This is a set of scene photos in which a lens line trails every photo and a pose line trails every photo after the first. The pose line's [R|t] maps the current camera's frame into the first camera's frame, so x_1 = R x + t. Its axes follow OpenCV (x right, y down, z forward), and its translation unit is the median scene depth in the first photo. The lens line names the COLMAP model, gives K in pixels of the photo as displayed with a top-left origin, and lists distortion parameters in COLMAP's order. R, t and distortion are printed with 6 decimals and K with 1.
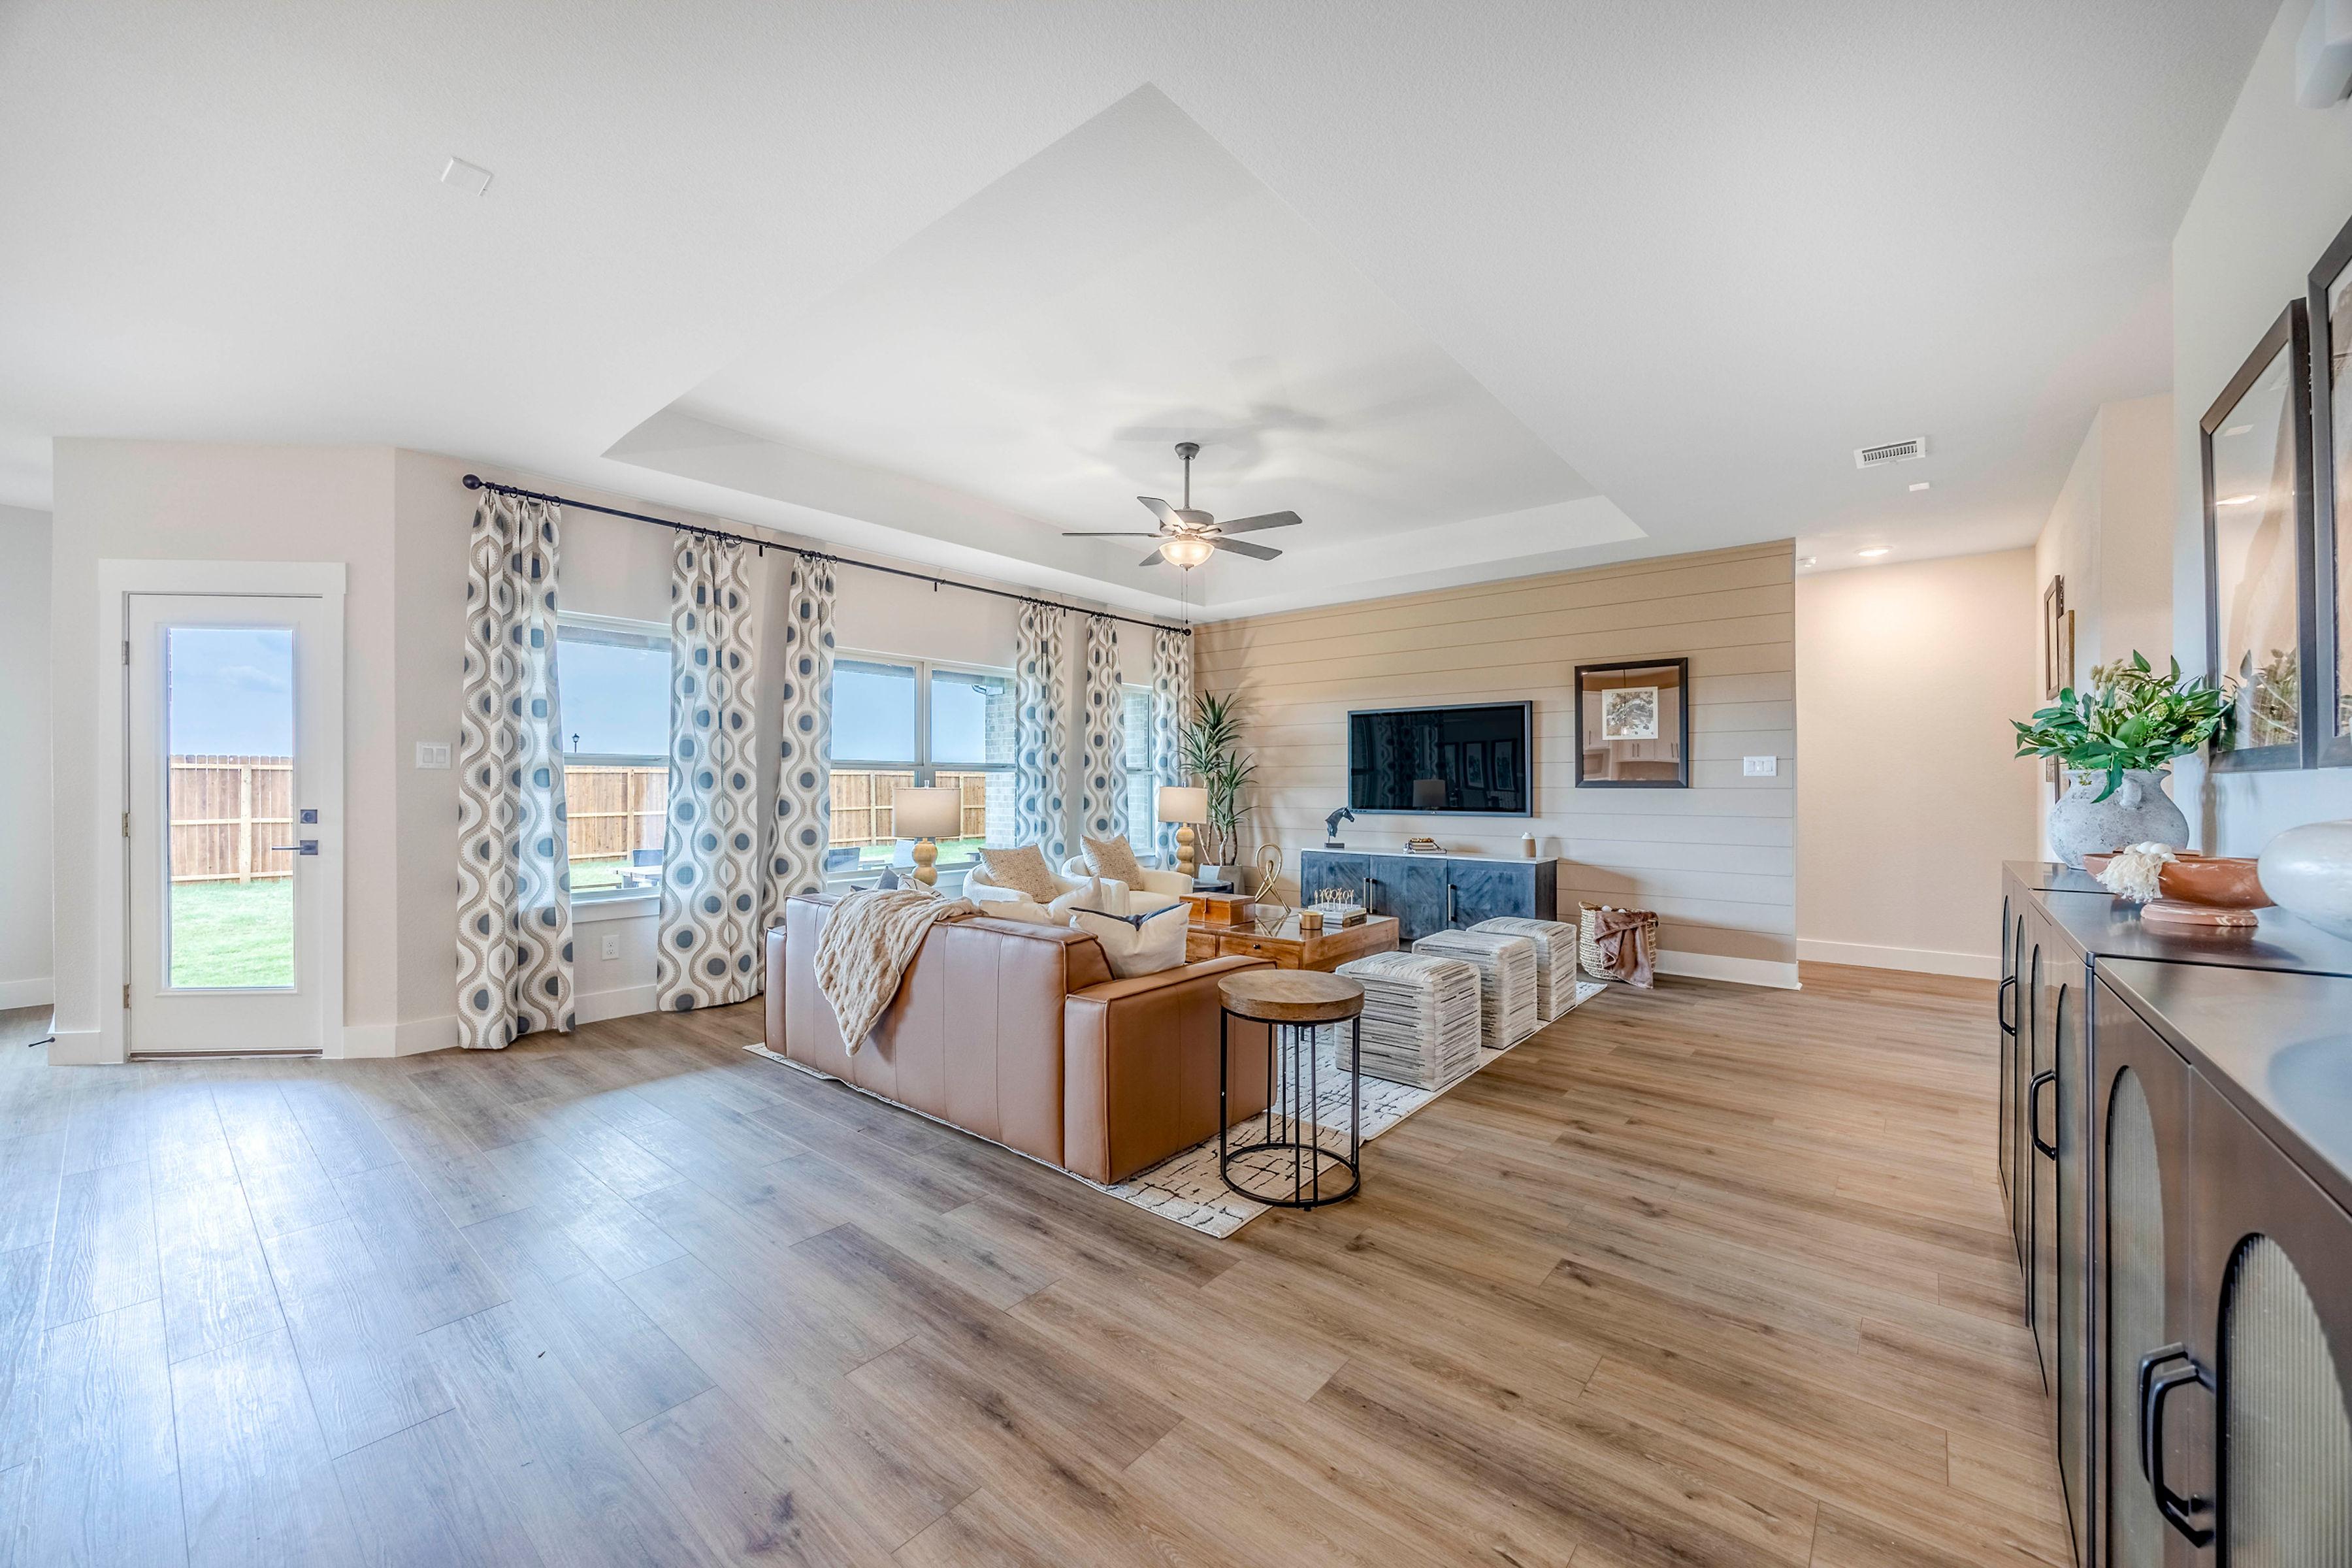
lens RADIAL K [[906.1, 0, 1177.9], [0, 906.1, 787.6], [0, 0, 1]] dist [0.000053, 0.000104]
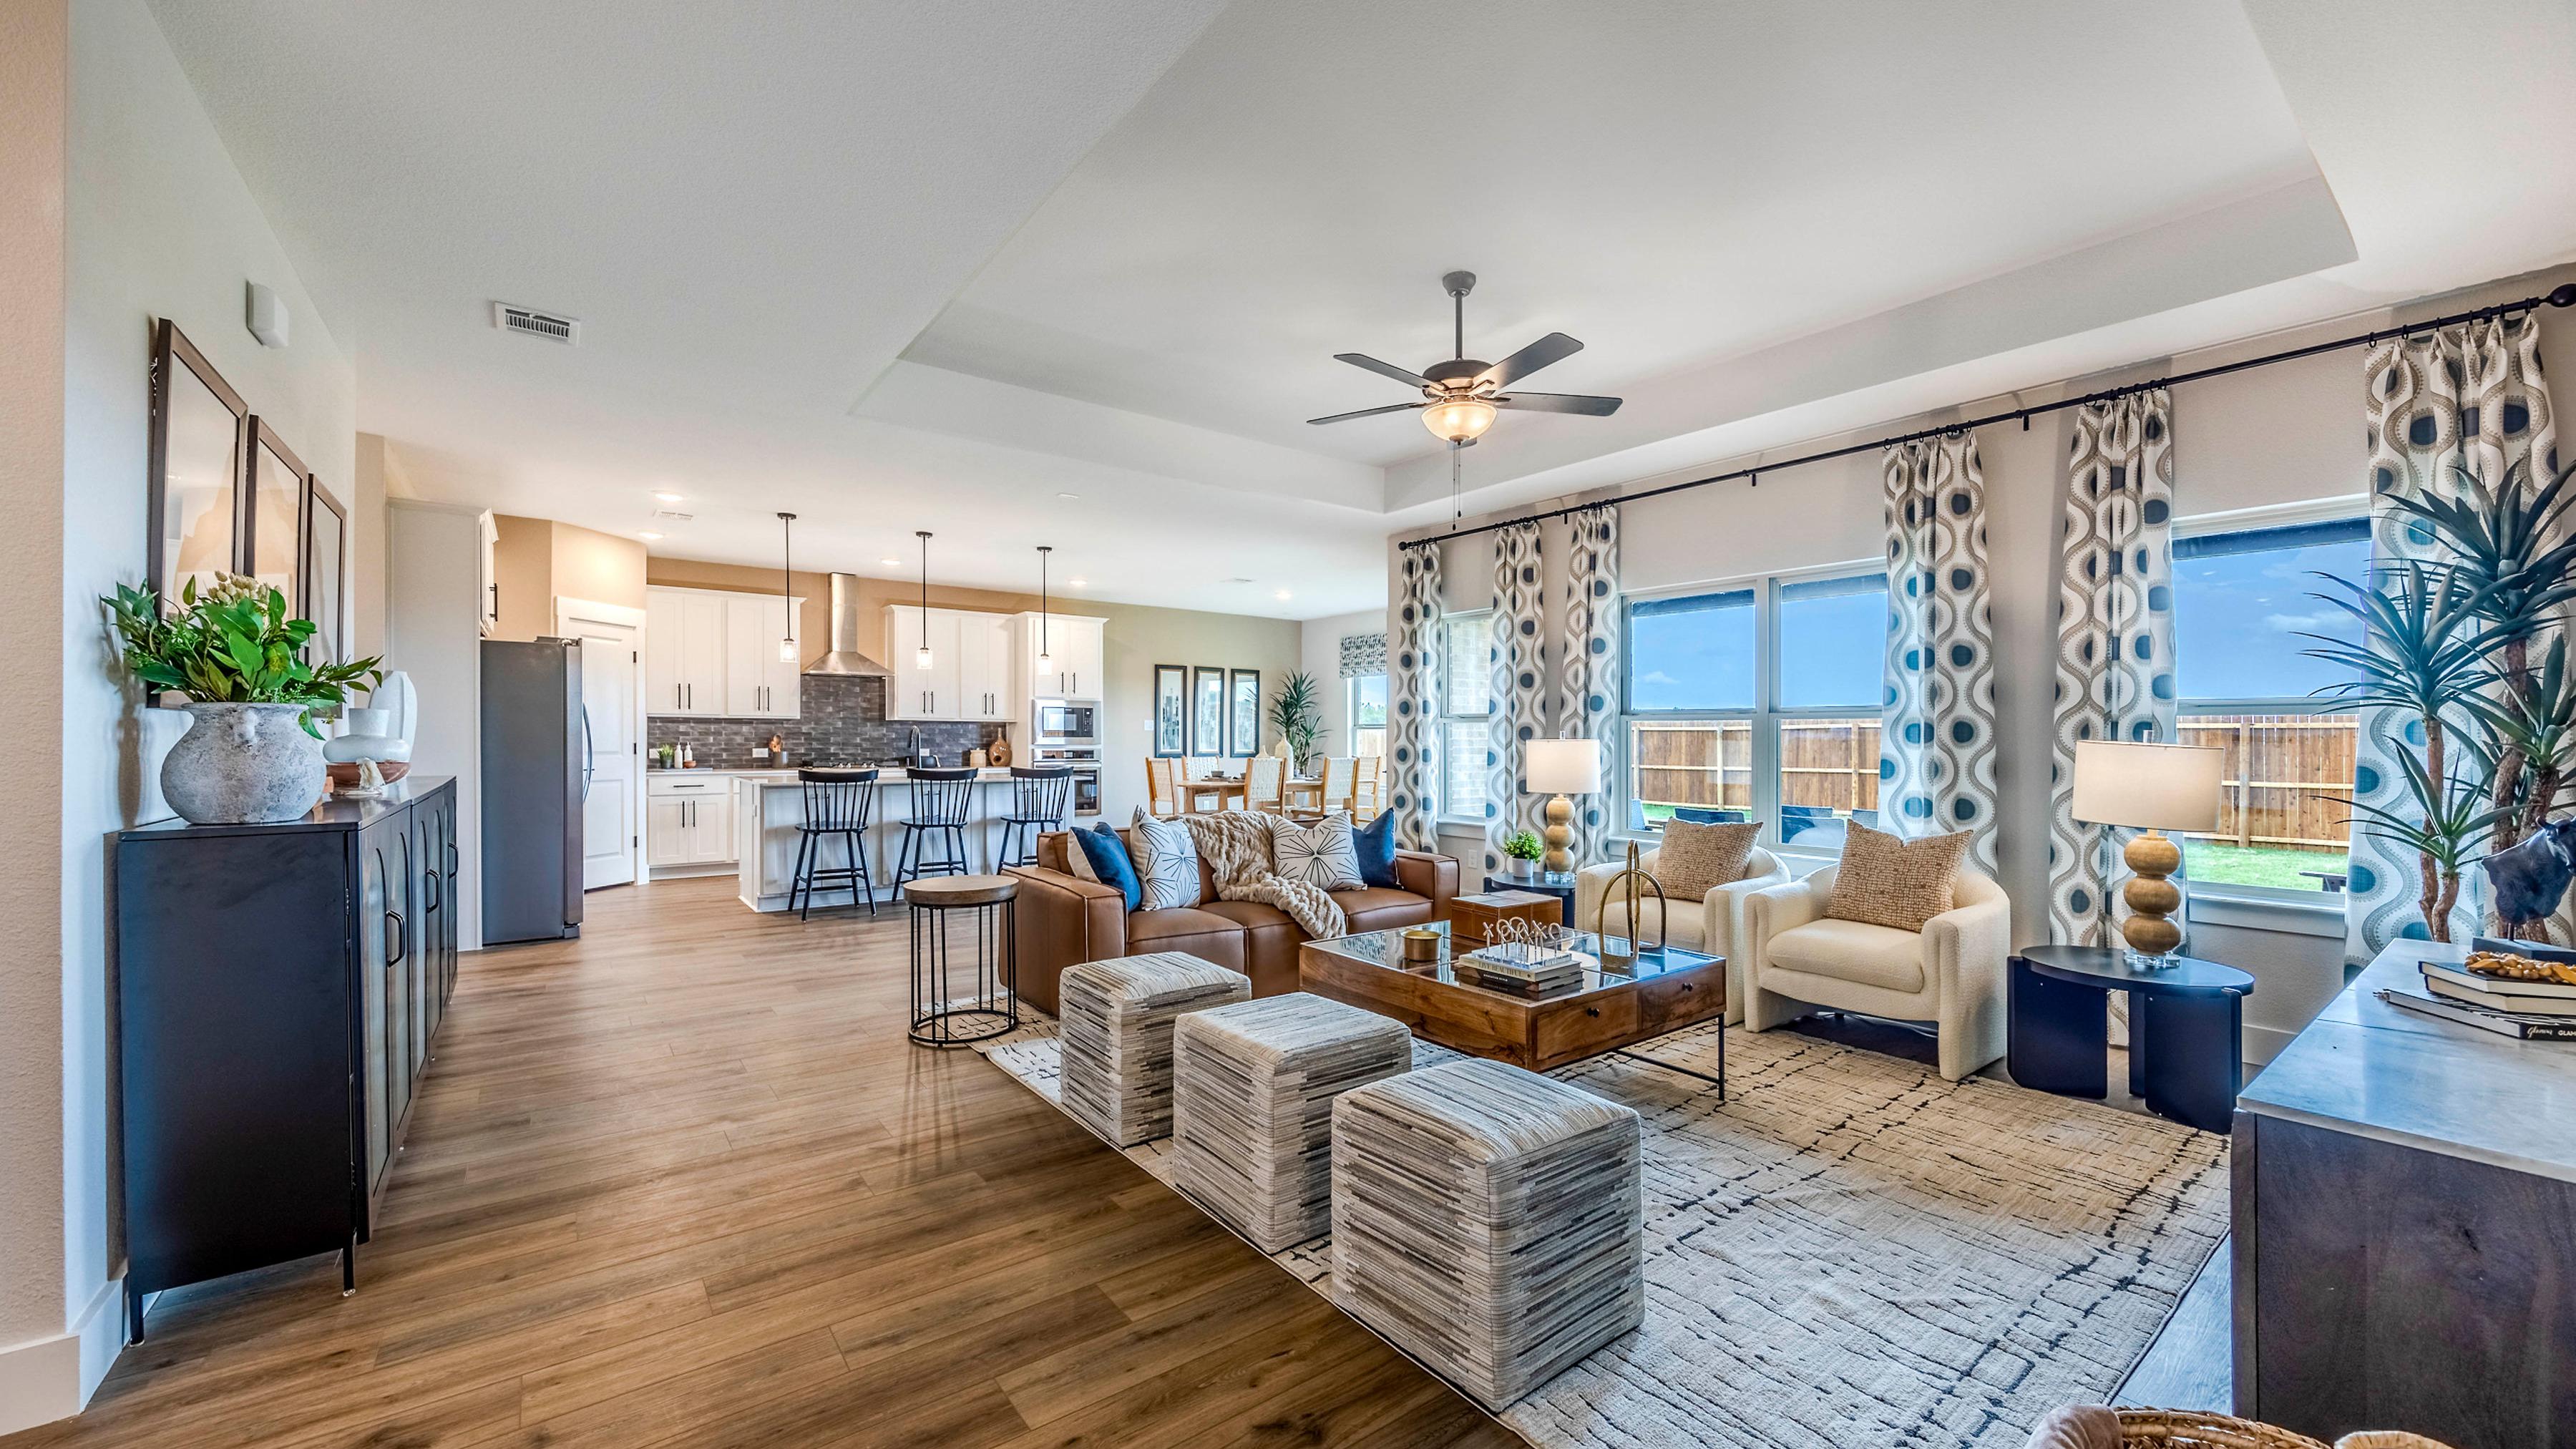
lens RADIAL K [[968.6, 0, 1280.3], [0, 968.6, 737.2], [0, 0, 1]] dist [0.001196, 0.000046]
pose [[-0.230086, -0.001875, -0.973169, 0.714995], [-0.008765, 0.999962, 0.000145, 0.001142], [0.973131, 0.008563, -0.230093, 0.909025]]
